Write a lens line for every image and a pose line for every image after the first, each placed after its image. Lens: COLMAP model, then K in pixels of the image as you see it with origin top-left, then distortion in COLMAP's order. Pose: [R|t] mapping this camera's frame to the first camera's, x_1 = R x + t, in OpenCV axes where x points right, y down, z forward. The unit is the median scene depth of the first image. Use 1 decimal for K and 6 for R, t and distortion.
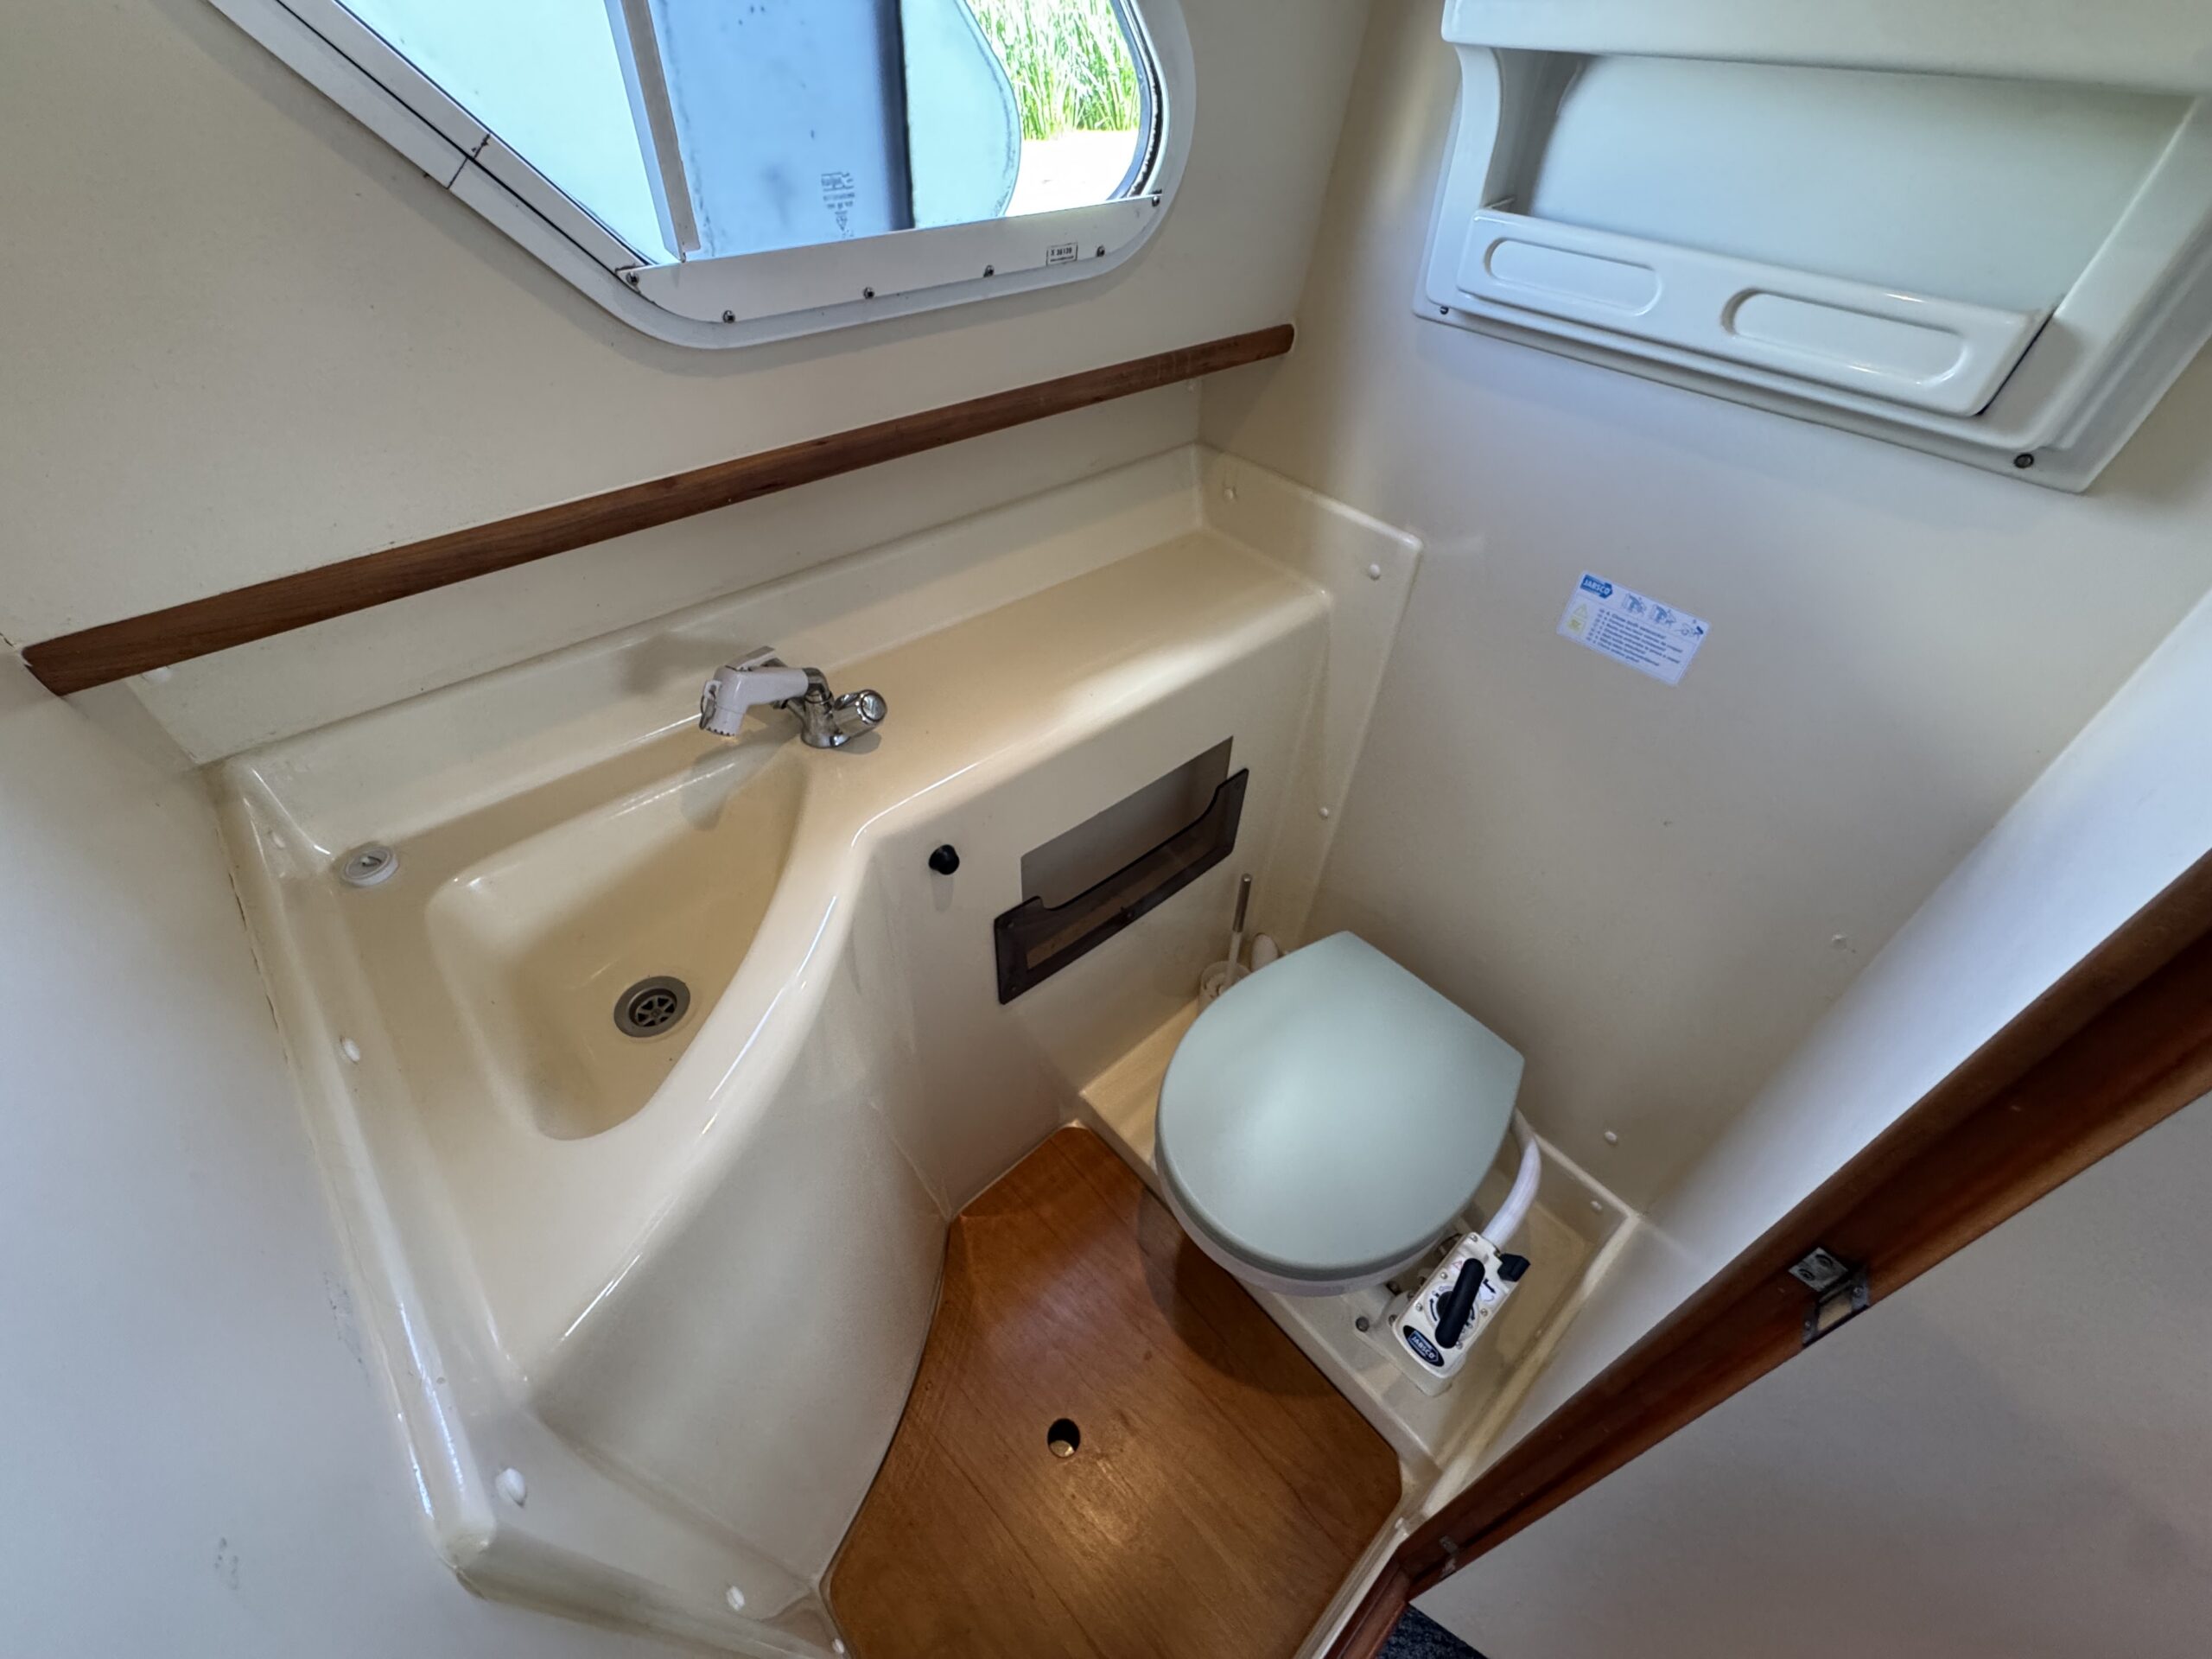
lens RADIAL K [[896.6, 0, 1106.0], [0, 896.6, 829.5], [0, 0, 1]] dist [0.001723, 0.000058]
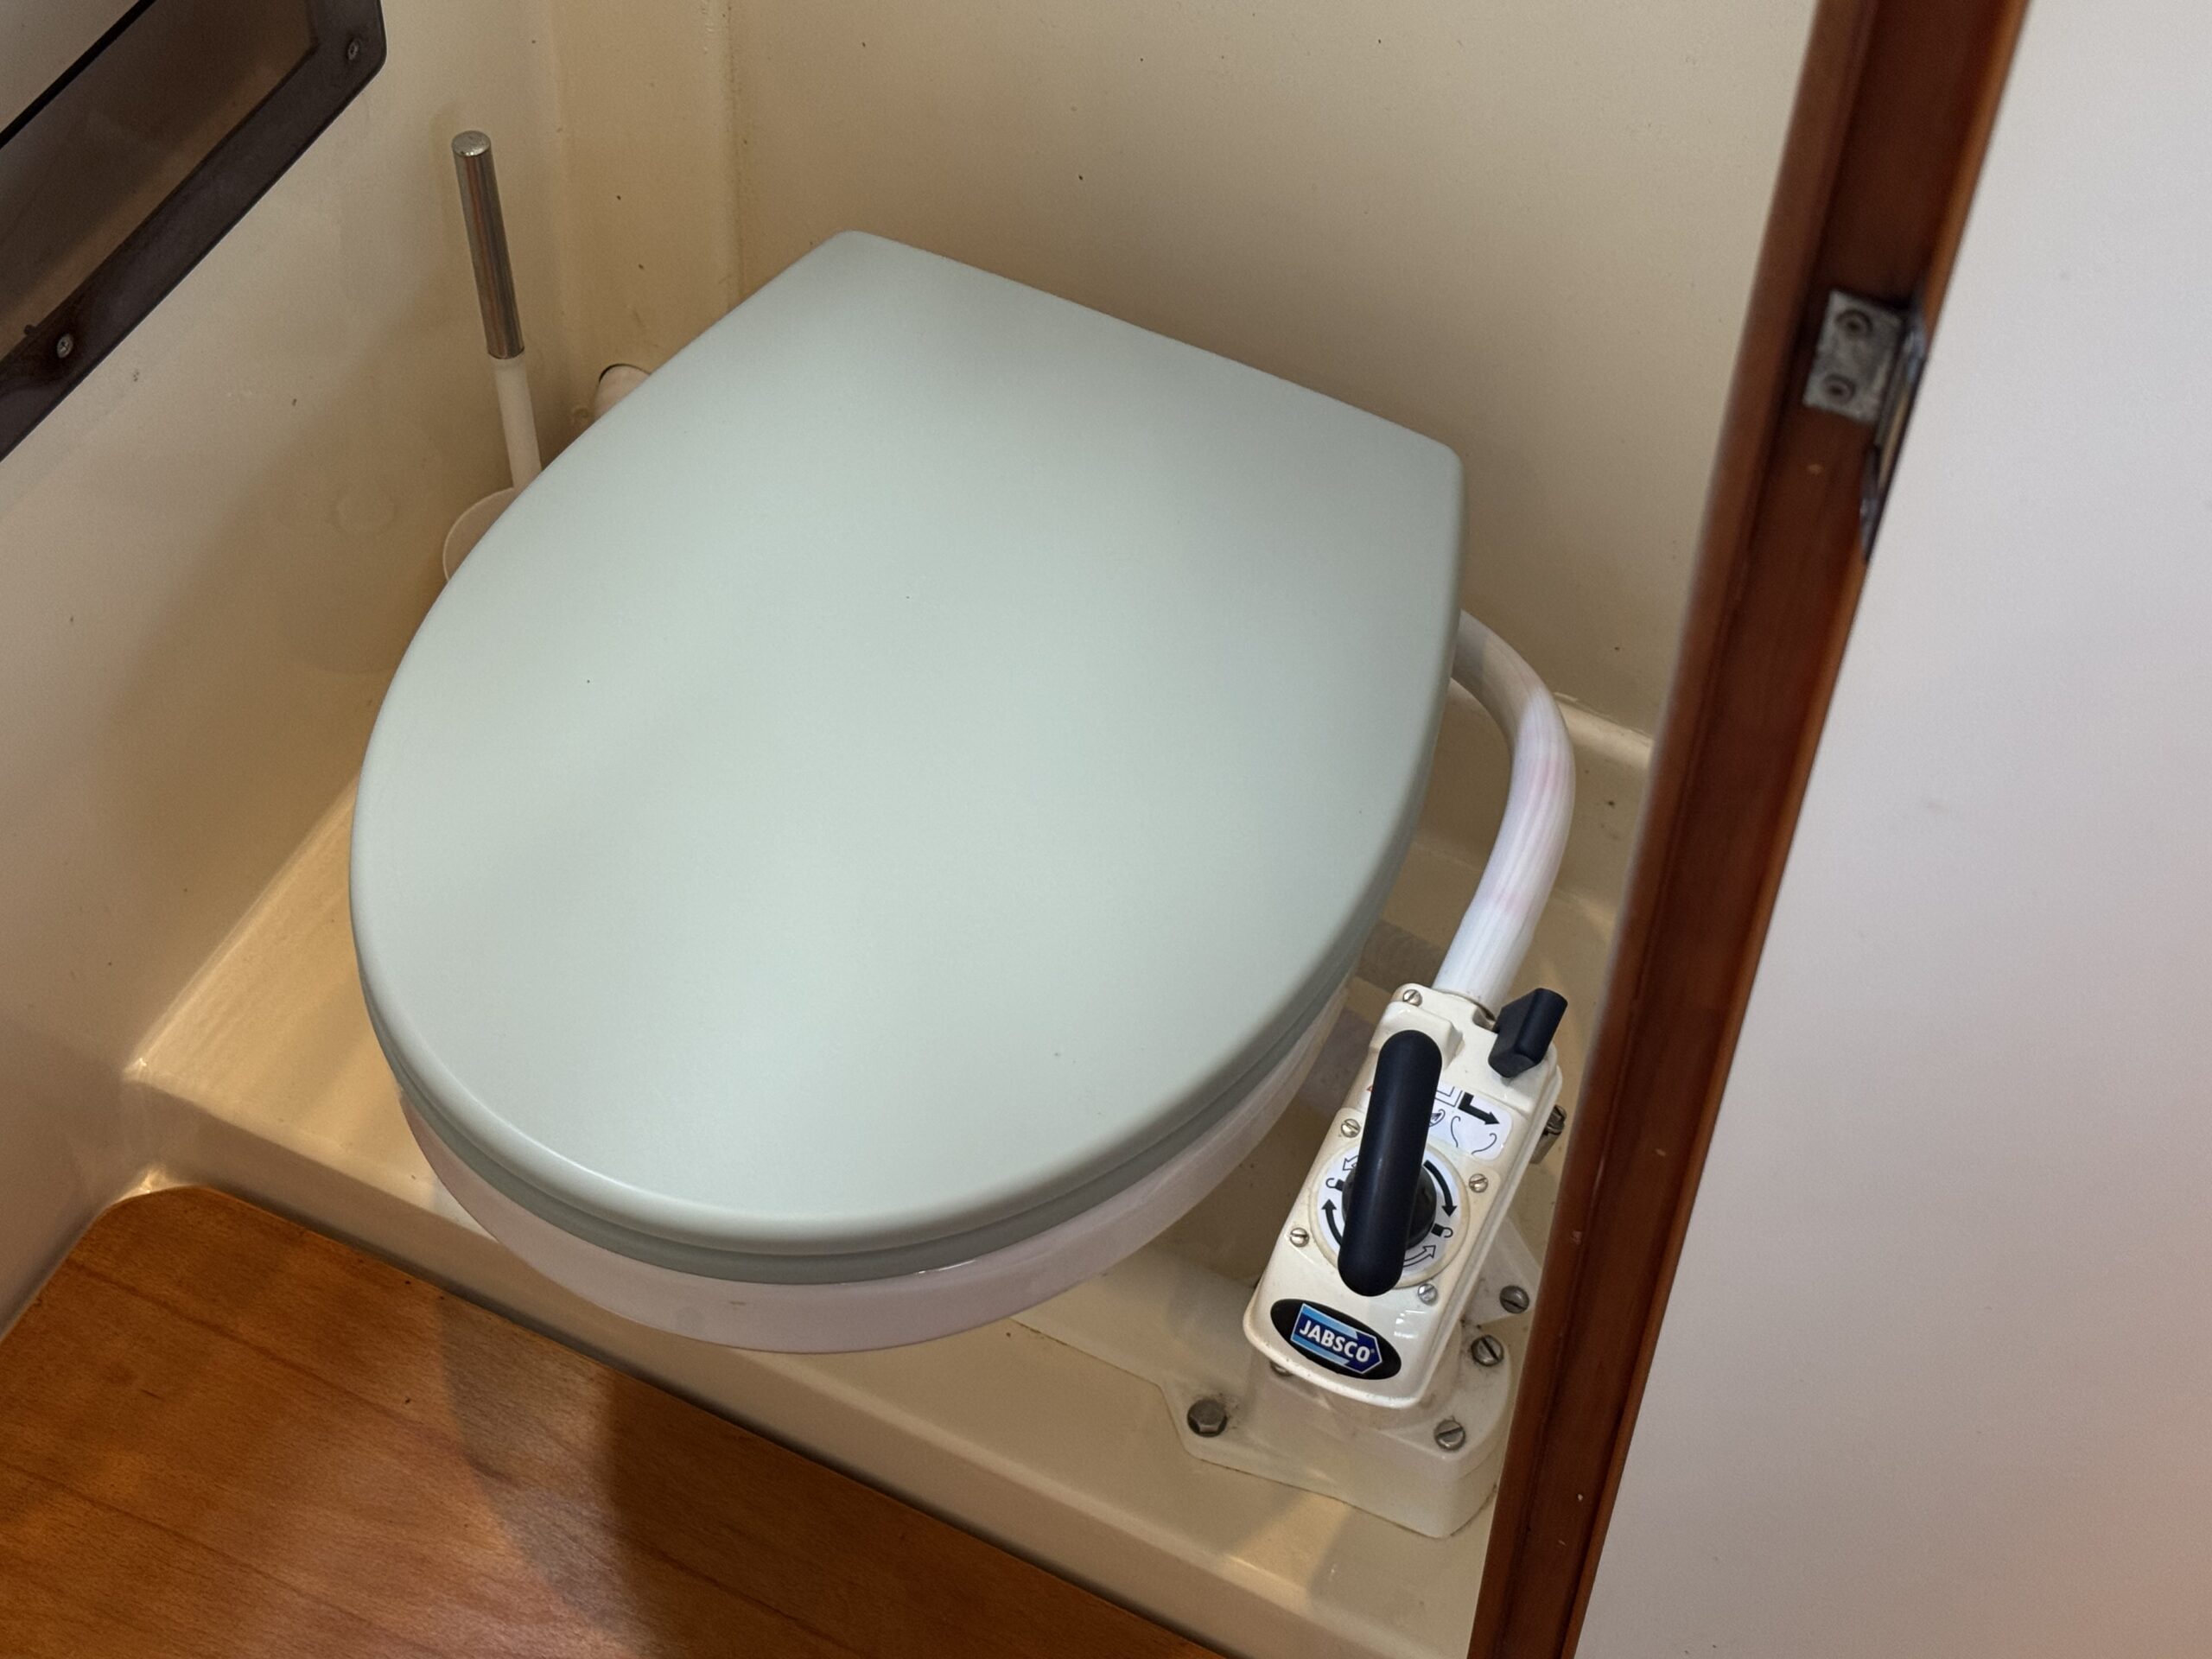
lens RADIAL K [[3404.8, 0, 1106.0], [0, 3404.8, 829.5], [0, 0, 1]] dist [0.163104, -0.033829]
pose [[0.929374, -0.291753, 0.226150, 0.041789], [0.253415, 0.949733, 0.183813, 0.129911], [-0.268411, -0.113521, 0.956592, -0.134467]]
